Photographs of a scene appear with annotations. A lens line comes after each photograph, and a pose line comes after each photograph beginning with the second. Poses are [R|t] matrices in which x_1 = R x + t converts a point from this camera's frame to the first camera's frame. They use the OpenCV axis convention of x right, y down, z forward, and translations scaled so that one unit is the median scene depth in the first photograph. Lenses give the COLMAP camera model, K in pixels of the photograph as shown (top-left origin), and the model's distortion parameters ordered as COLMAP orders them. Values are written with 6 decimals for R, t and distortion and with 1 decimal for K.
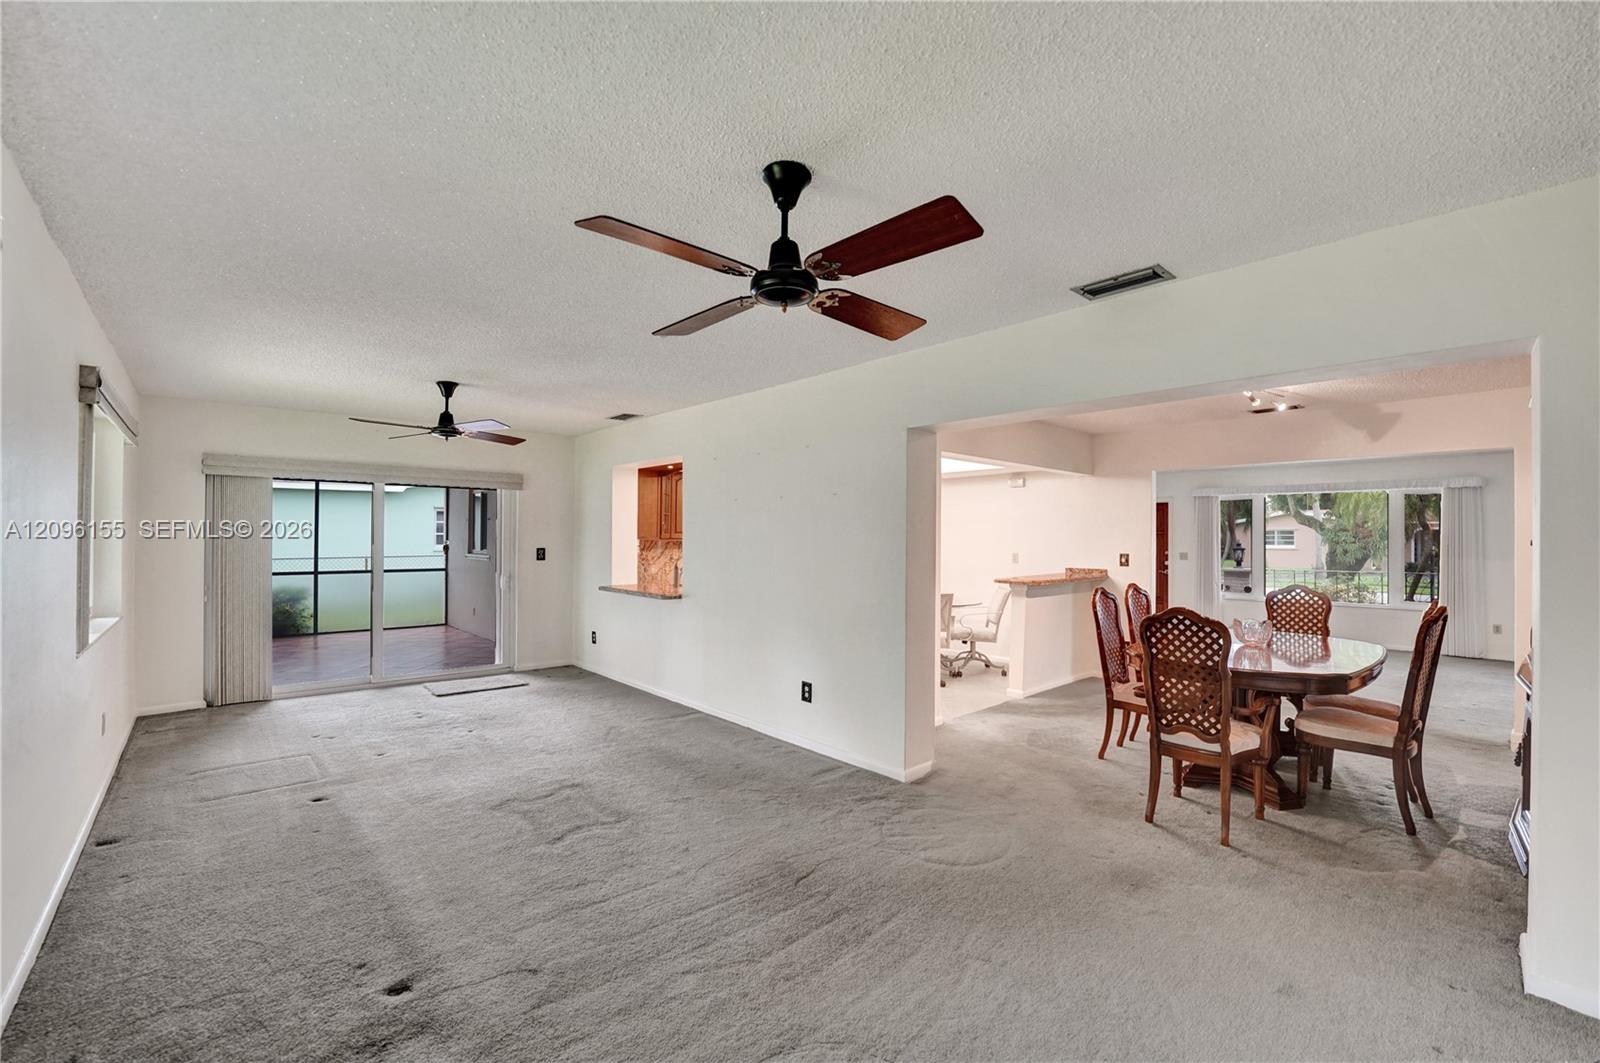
lens RADIAL K [[649.8, 0, 800.0], [0, 649.8, 531.5], [0, 0, 1]] dist [-0.025699, -0.000092]
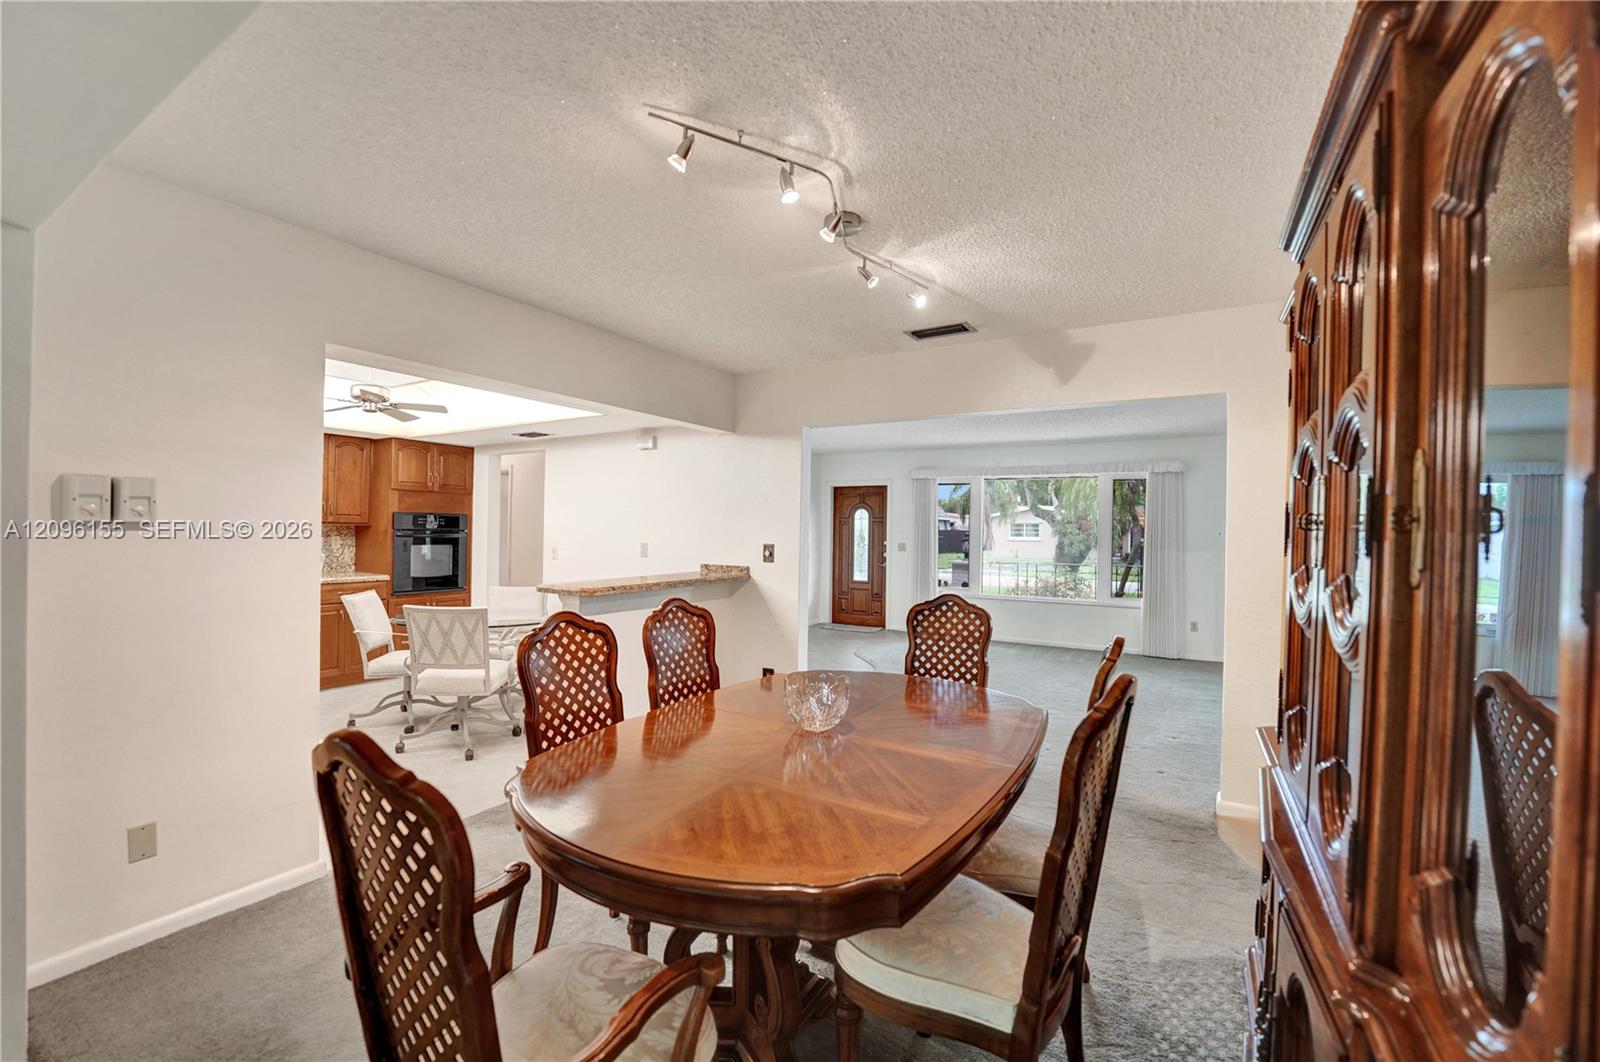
lens RADIAL K [[653.8, 0, 800.0], [0, 653.8, 531.0], [0, 0, 1]] dist [-0.044831, -0.000075]
pose [[0.956697, 0.006308, 0.291019, 0.281821], [-0.009754, 0.999898, 0.010392, 0.010625], [-0.290923, -0.012781, 0.956661, 0.269733]]
